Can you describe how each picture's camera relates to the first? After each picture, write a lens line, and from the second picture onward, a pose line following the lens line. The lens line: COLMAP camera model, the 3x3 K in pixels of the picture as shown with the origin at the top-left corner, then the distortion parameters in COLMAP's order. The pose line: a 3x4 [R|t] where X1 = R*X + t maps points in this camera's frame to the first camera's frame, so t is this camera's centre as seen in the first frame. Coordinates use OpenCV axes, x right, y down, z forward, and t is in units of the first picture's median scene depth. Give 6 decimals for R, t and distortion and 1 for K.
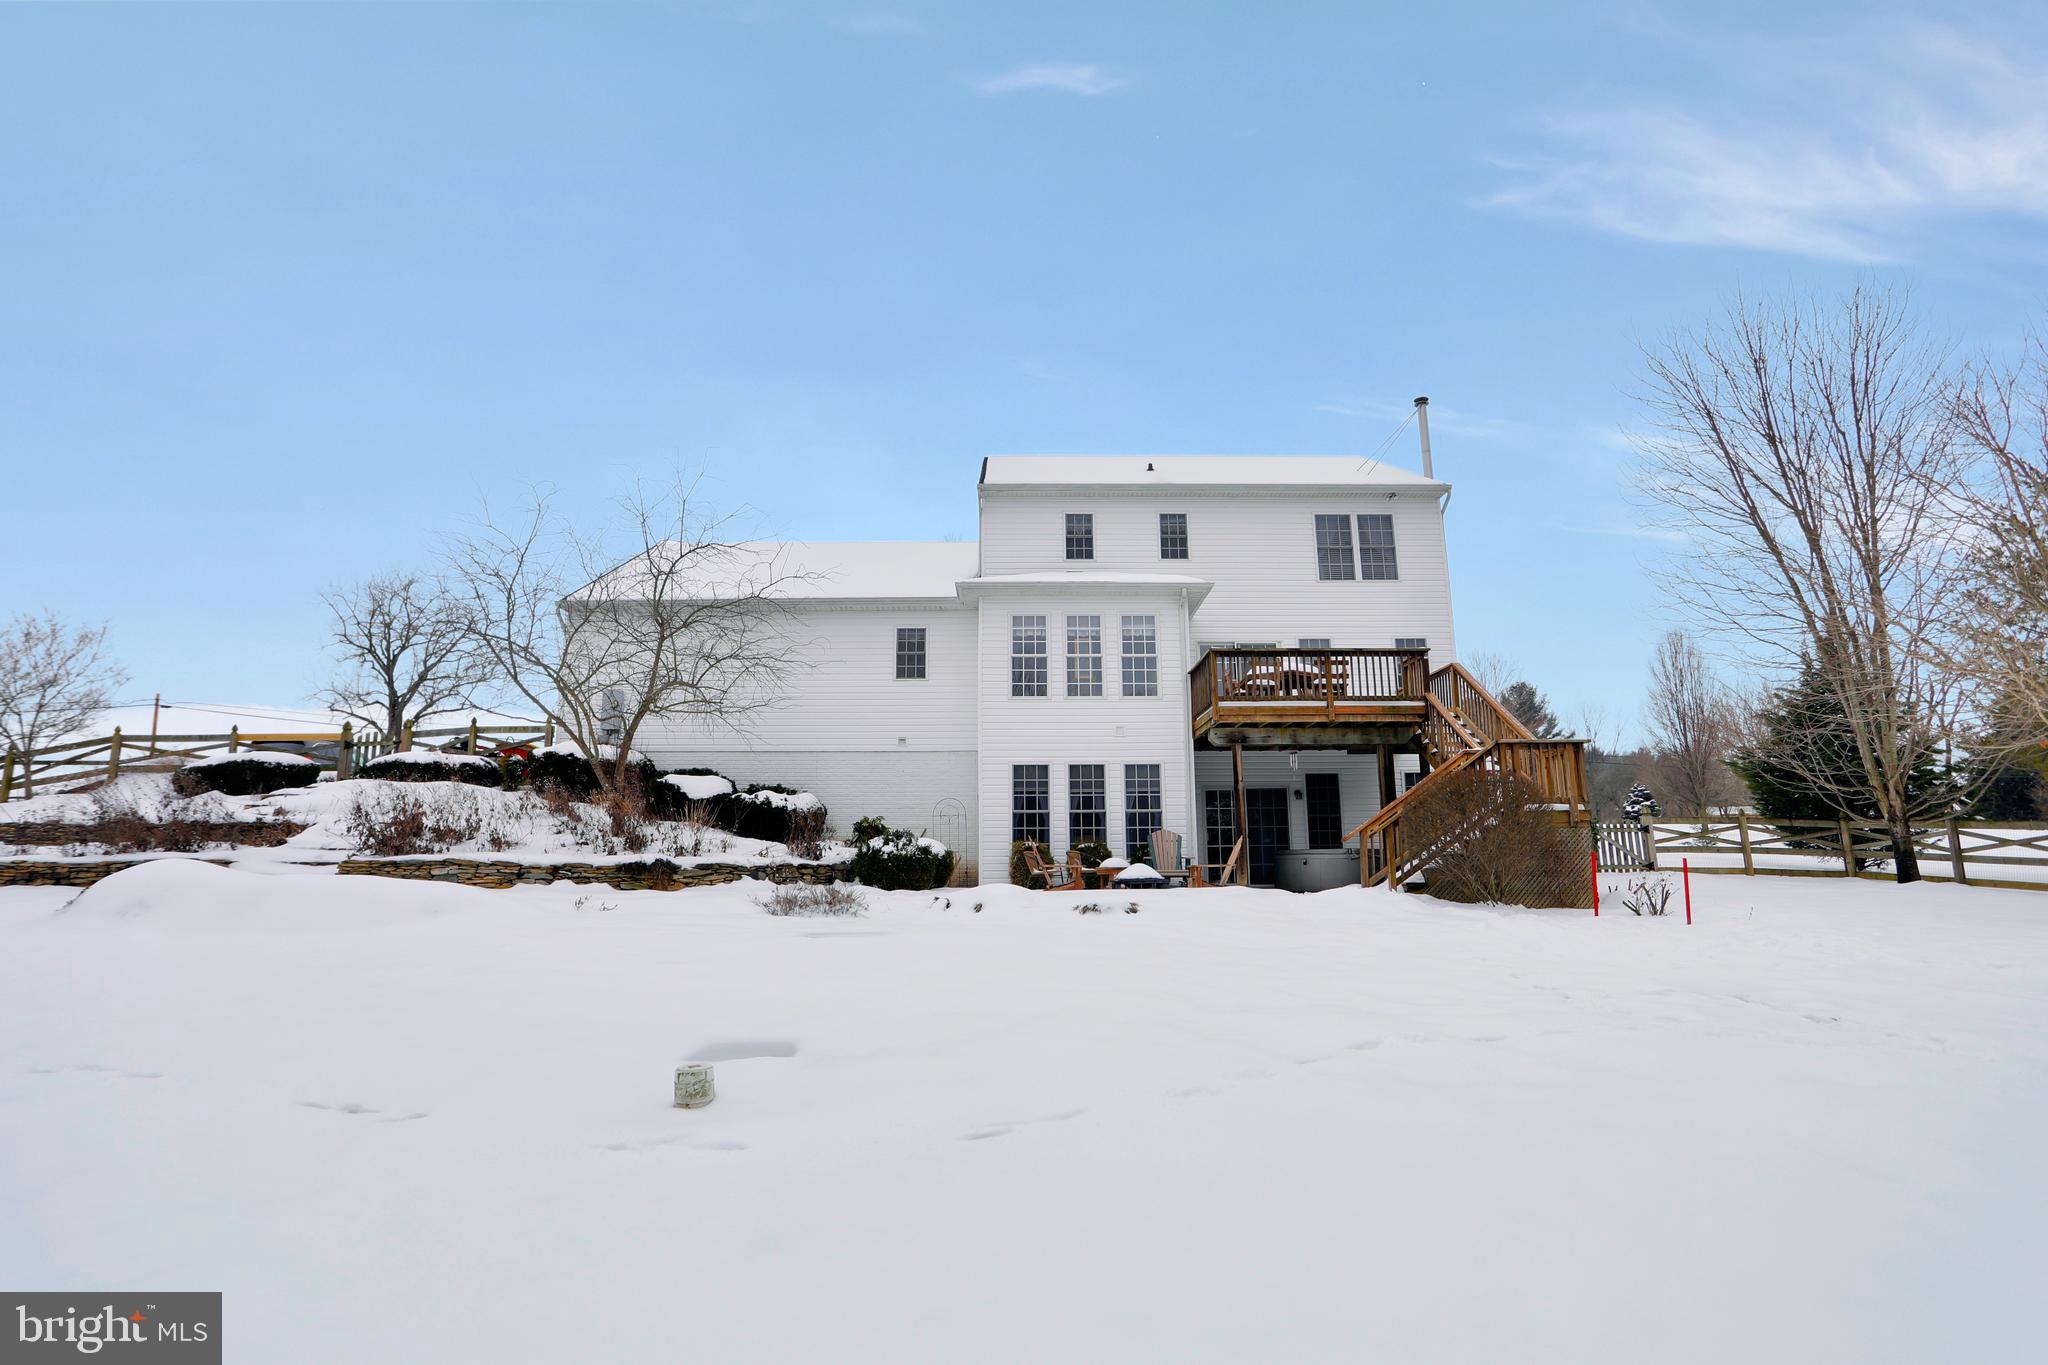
lens RADIAL K [[991.3, 0, 1037.6], [0, 991.3, 642.6], [0, 0, 1]] dist [-0.040523, 0.005514]
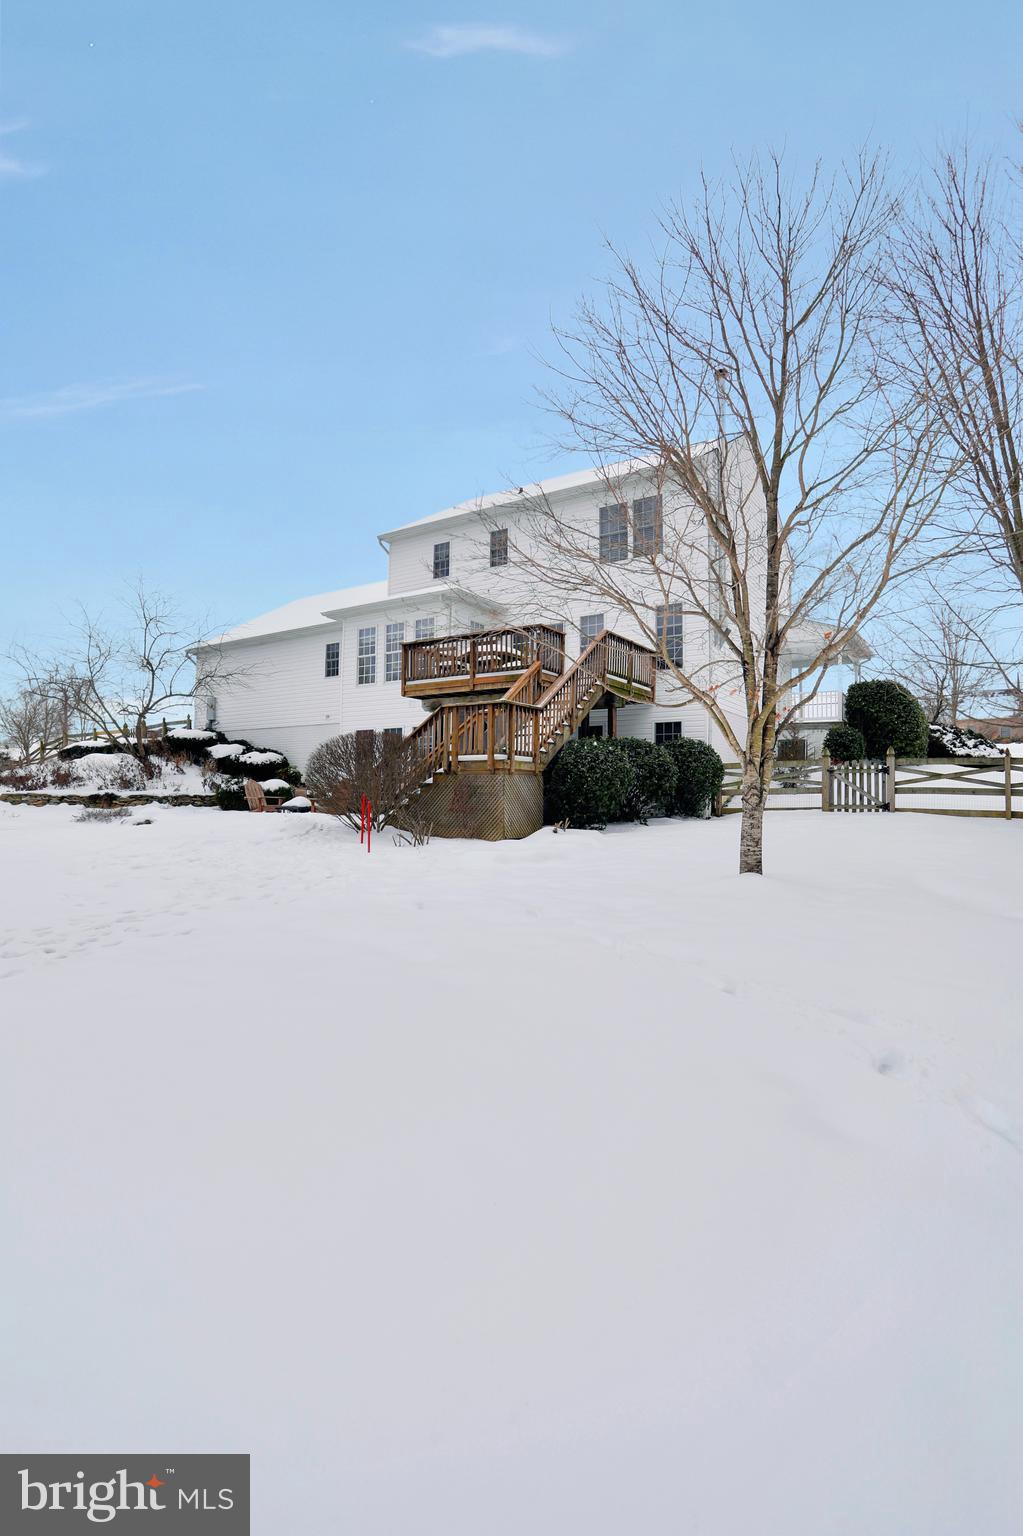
lens RADIAL K [[743.5, 0, 542.3], [0, 743.5, 749.0], [0, 0, 1]] dist [-0.040523, 0.005514]
pose [[0.837305, -0.024702, -0.546178, 0.790065], [0.113969, 0.984920, 0.130172, 0.034939], [0.534726, -0.171241, 0.827493, 0.210314]]
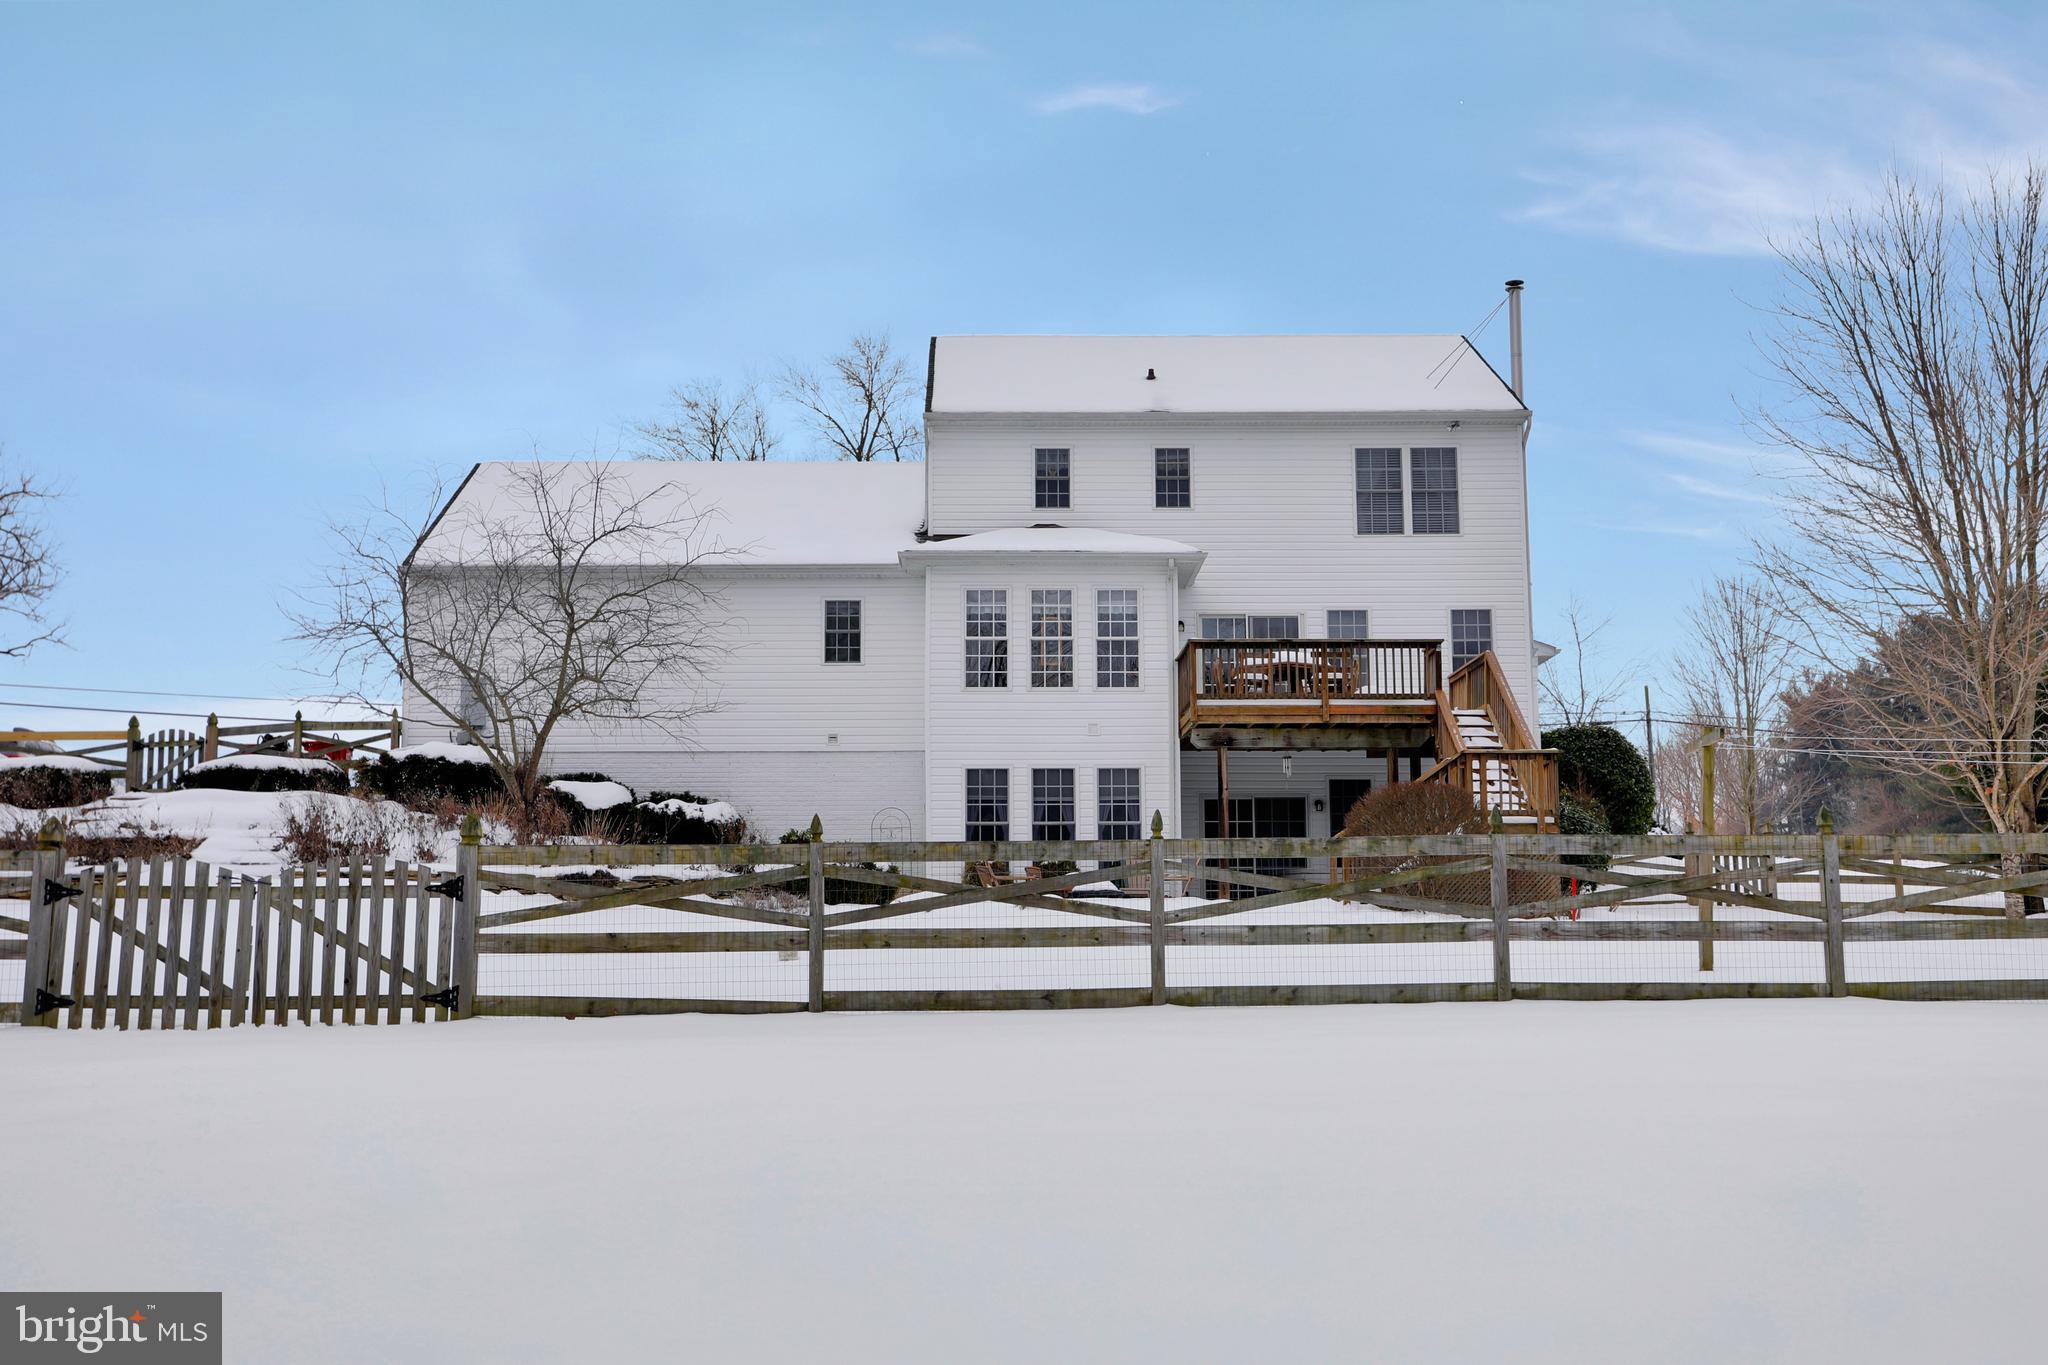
lens RADIAL K [[2246.0, 0, 1048.7], [0, 2246.0, 578.1], [0, 0, 1]] dist [0.051243, 0.000000]
pose [[0.999997, 0.002210, 0.001038, 0.041843], [-0.002261, 0.998629, 0.052292, -0.135404], [-0.000921, -0.052294, 0.998631, -0.880590]]
